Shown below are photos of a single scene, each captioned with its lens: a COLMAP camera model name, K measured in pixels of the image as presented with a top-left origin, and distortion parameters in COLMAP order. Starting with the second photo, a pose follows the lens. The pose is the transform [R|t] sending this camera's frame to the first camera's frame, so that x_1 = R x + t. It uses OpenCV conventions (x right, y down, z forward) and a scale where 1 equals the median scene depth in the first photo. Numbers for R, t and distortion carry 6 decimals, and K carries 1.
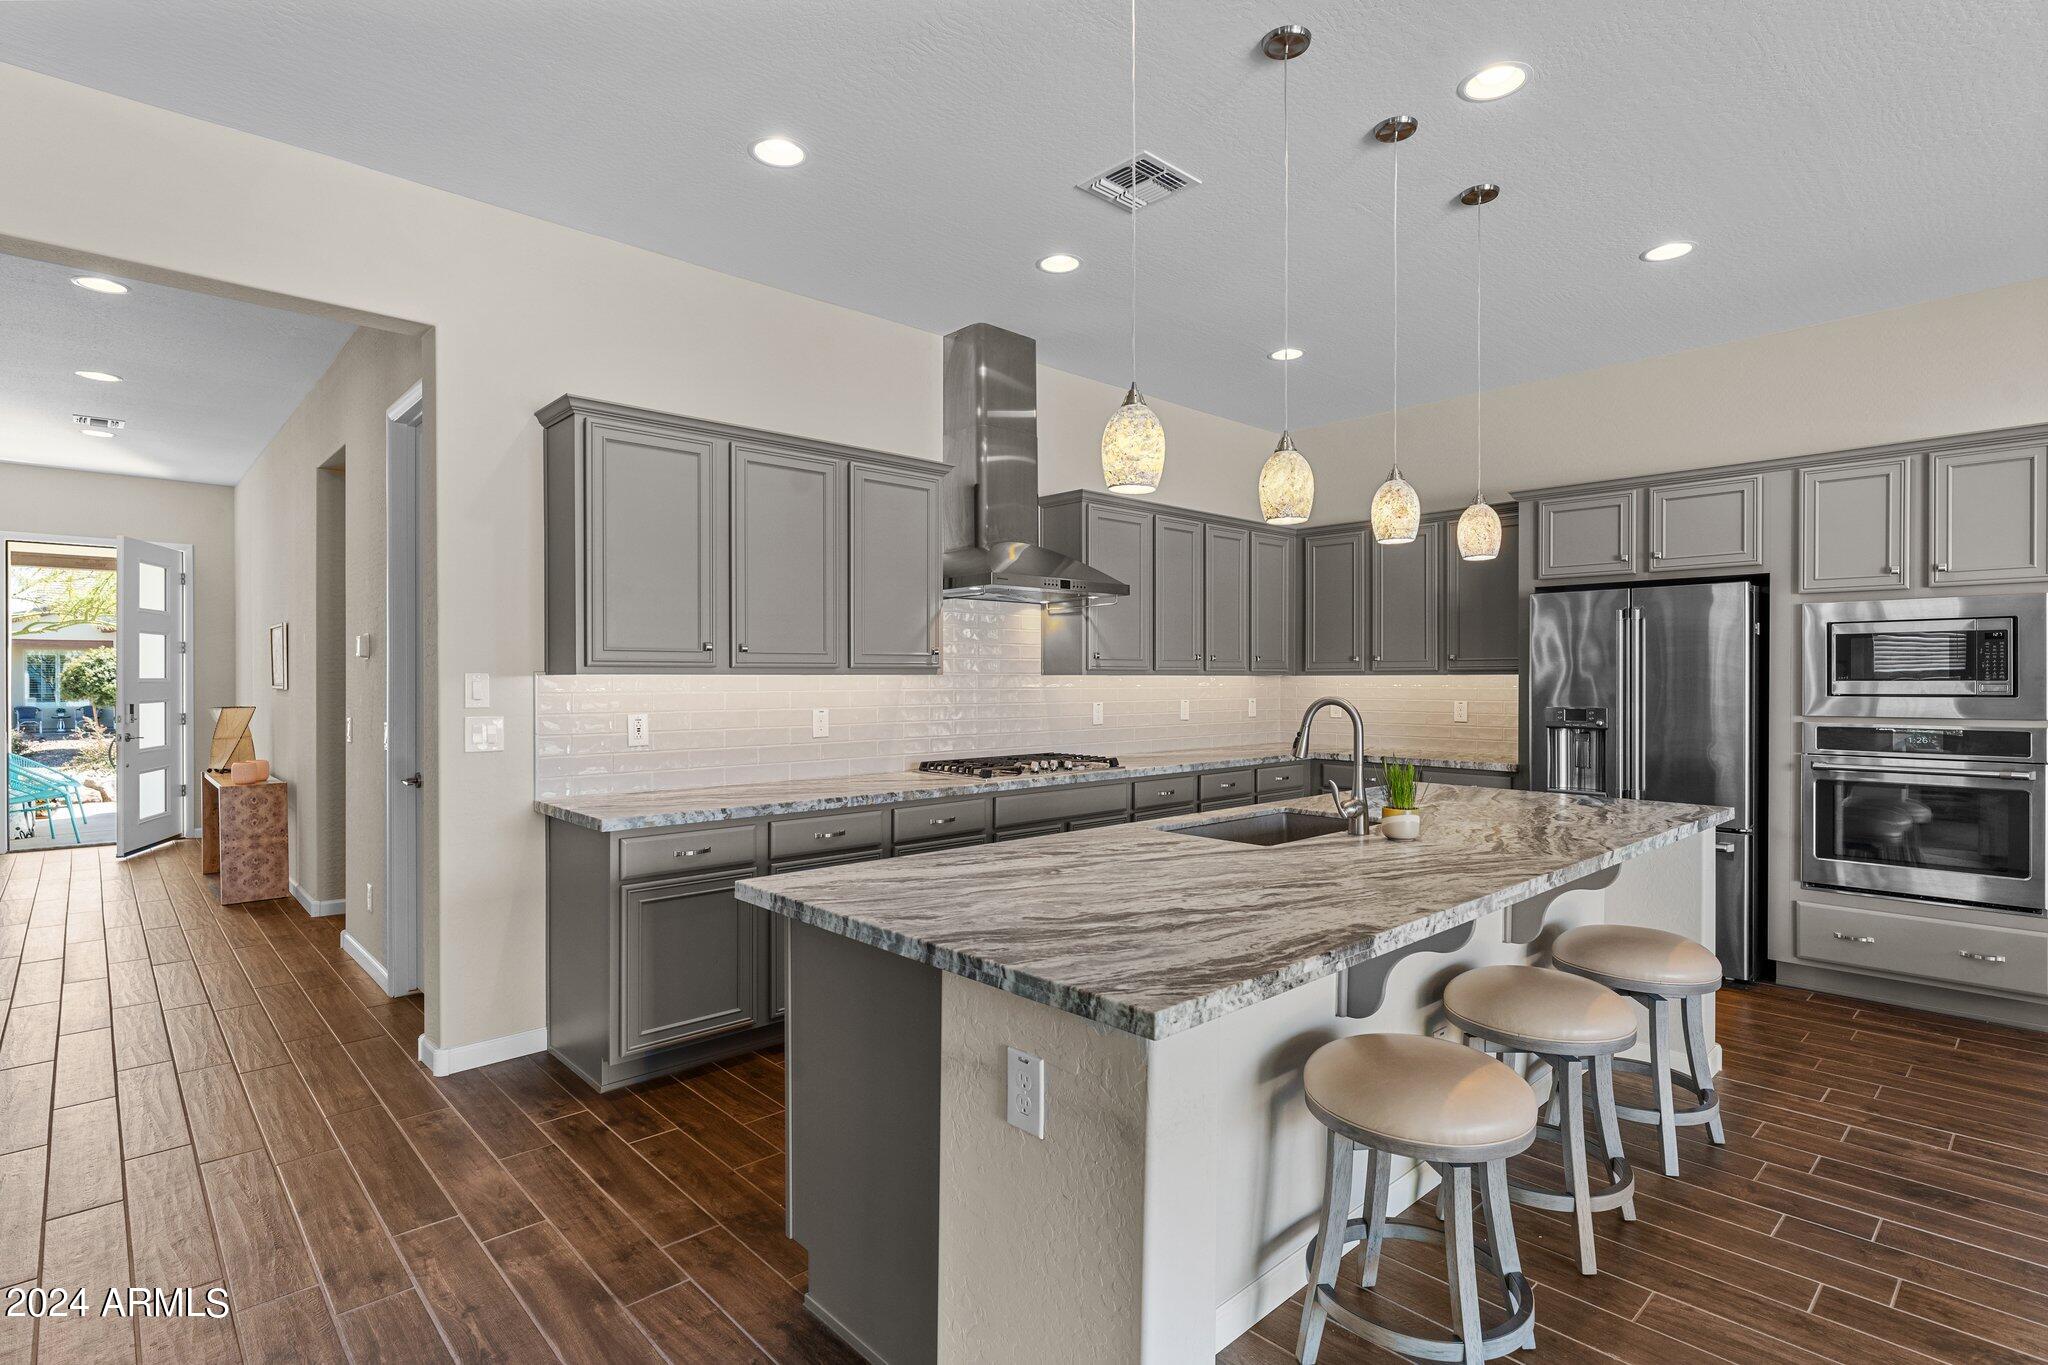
lens RADIAL K [[1004.5, 0, 1024.0], [0, 1004.5, 682.5], [0, 0, 1]] dist [-0.000330, -0.000055]
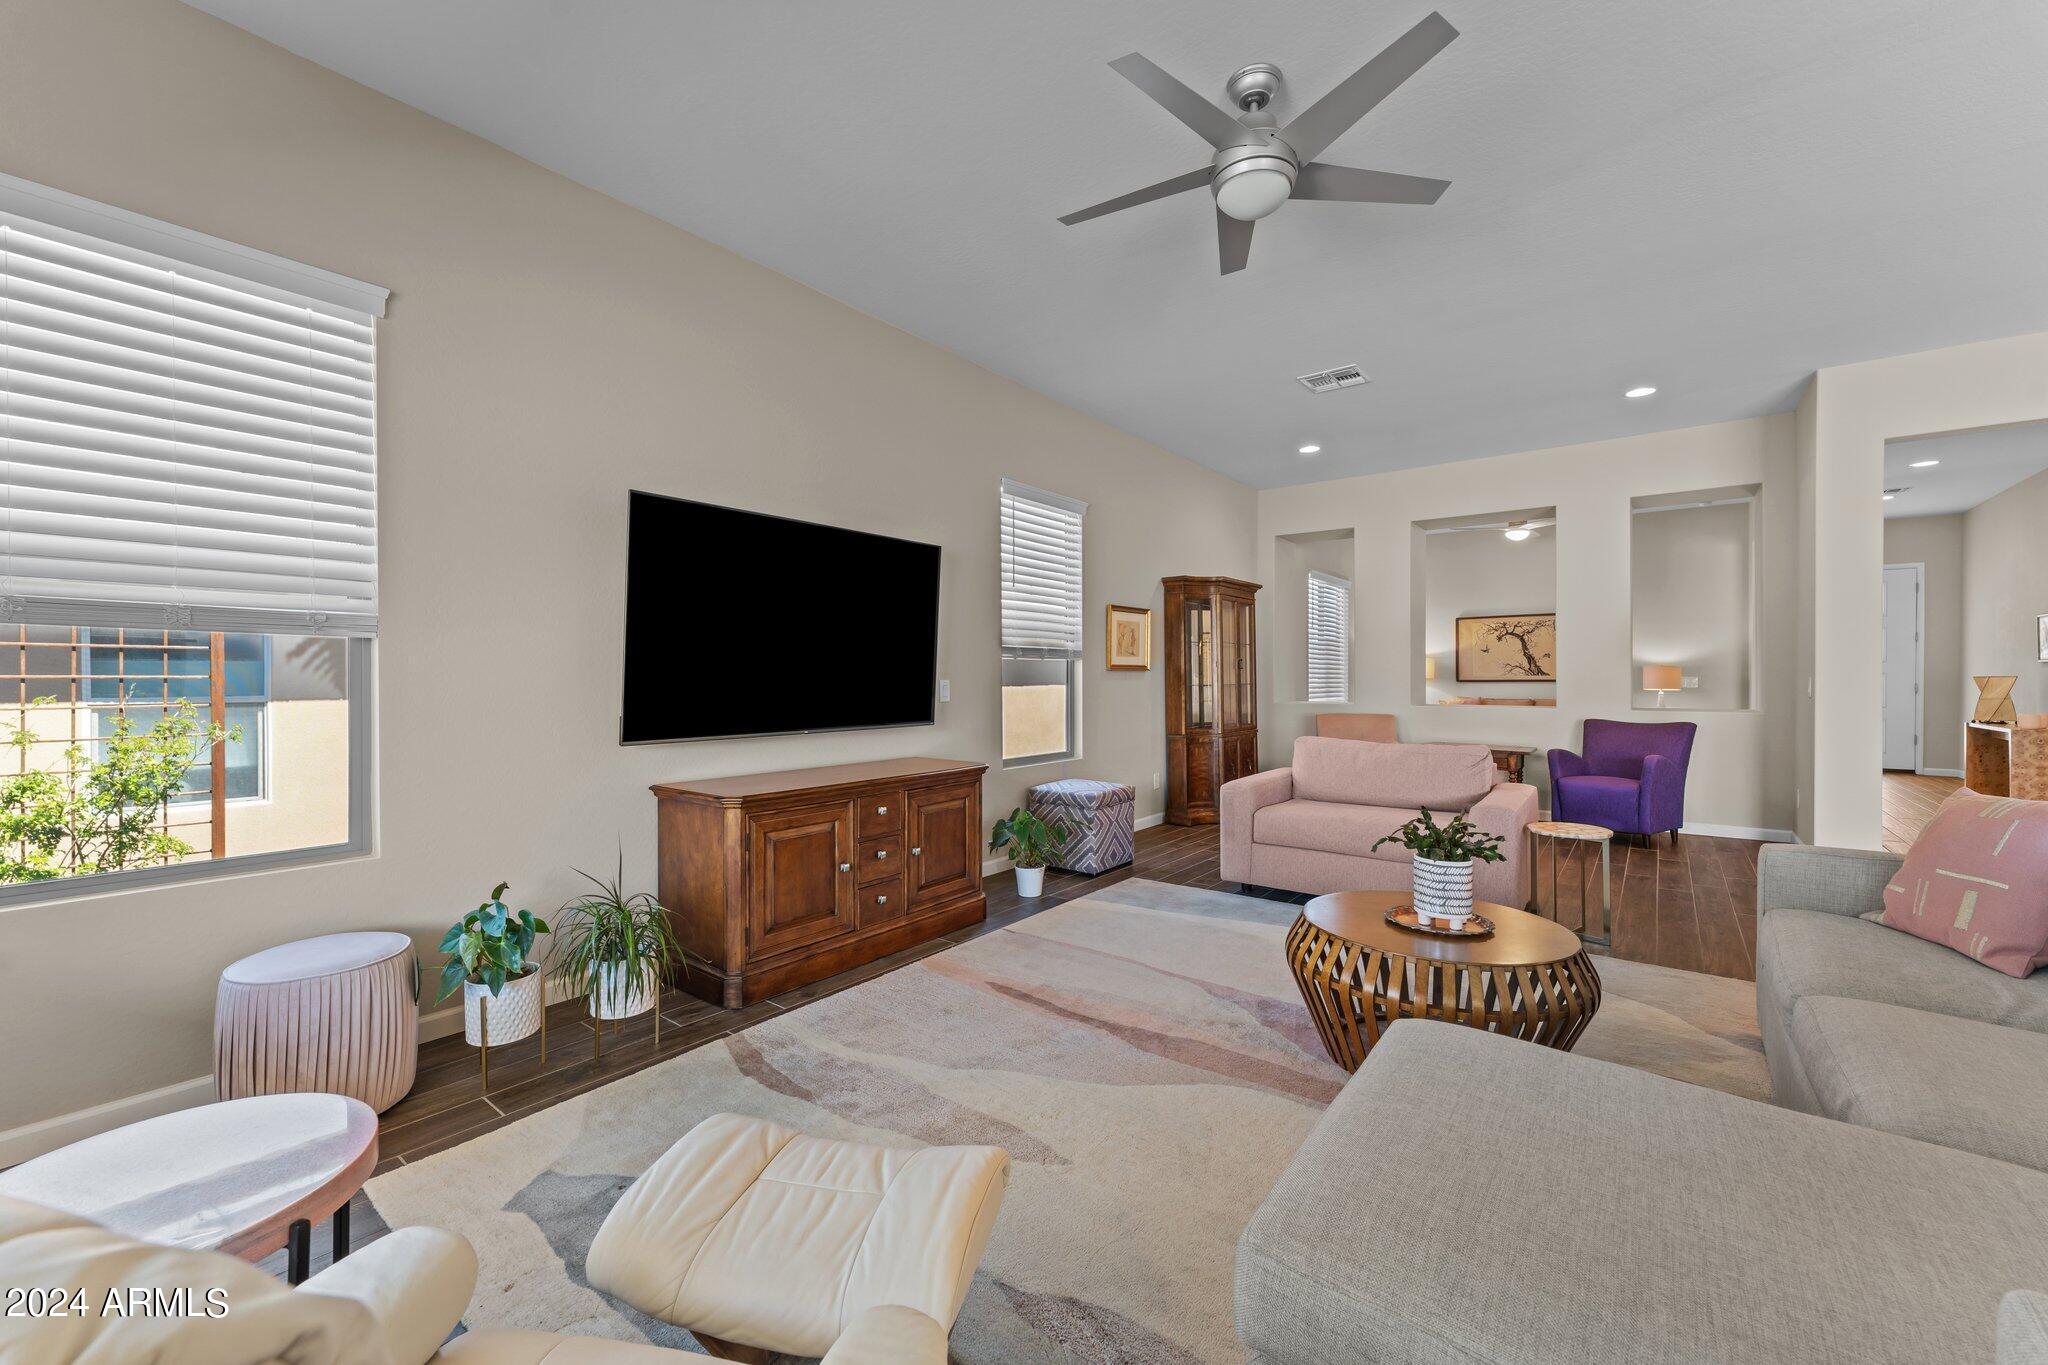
lens RADIAL K [[812.2, 0, 1024.0], [0, 812.2, 682.5], [0, 0, 1]] dist [0.000118, 0.000091]
pose [[0.153076, 0.008851, -0.988175, 0.177184], [-0.001993, 0.999961, 0.008648, 0.042808], [0.988212, 0.000645, 0.153088, -0.800874]]
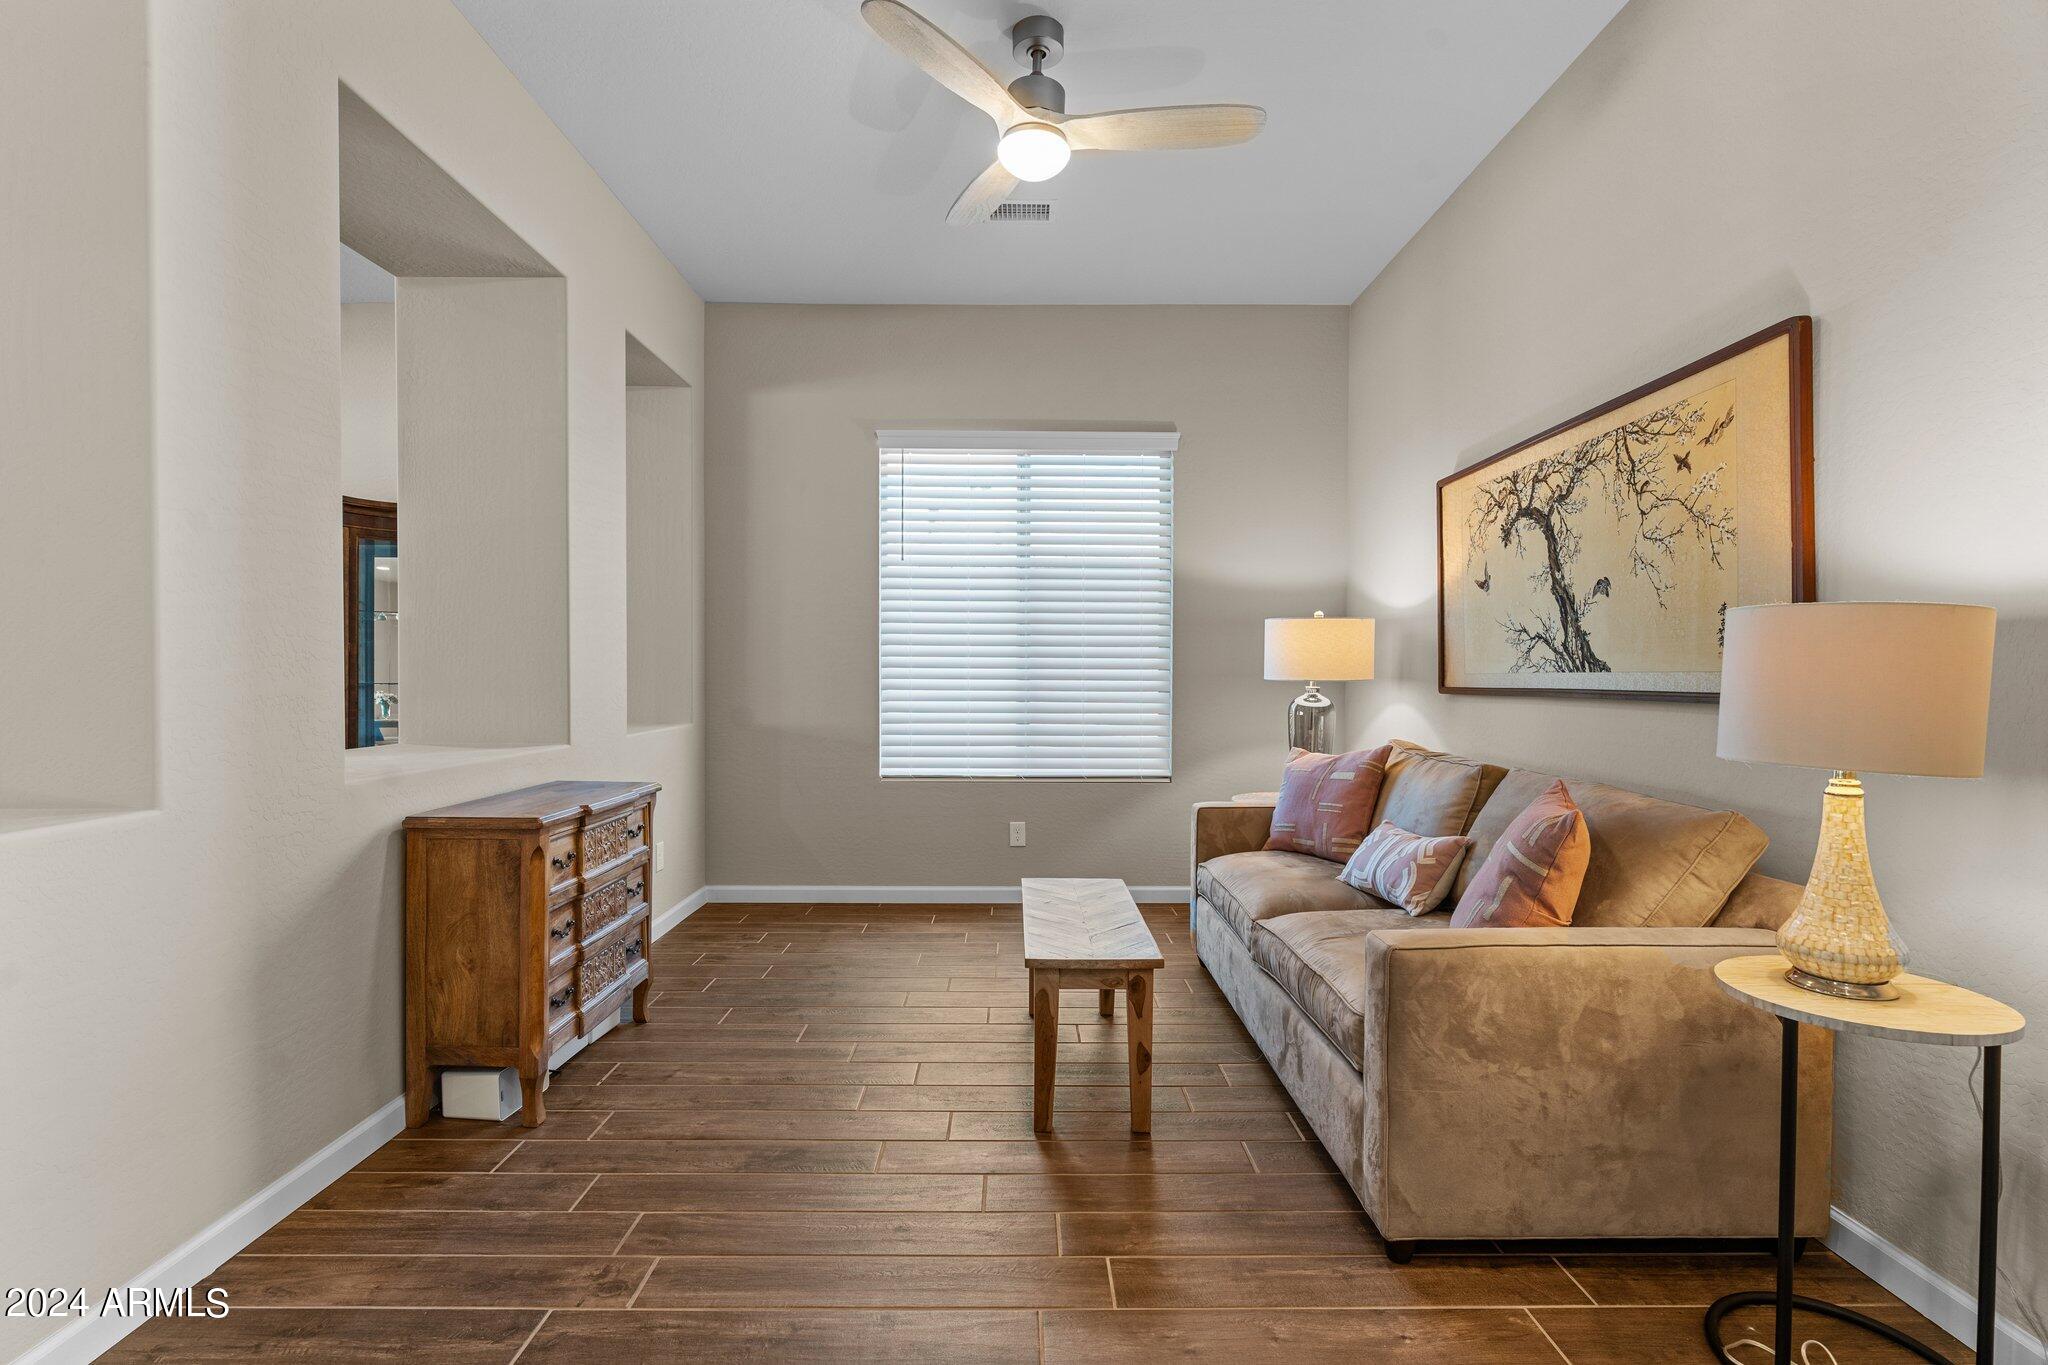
lens RADIAL K [[944.8, 0, 1024.0], [0, 944.8, 682.5], [0, 0, 1]] dist [-0.000042, 0.000017]
pose [[-0.676023, 0.002803, -0.736875, -1.176026], [-0.005314, 0.999948, 0.008679, 0.043038], [0.736861, 0.009783, -0.675973, 1.190871]]
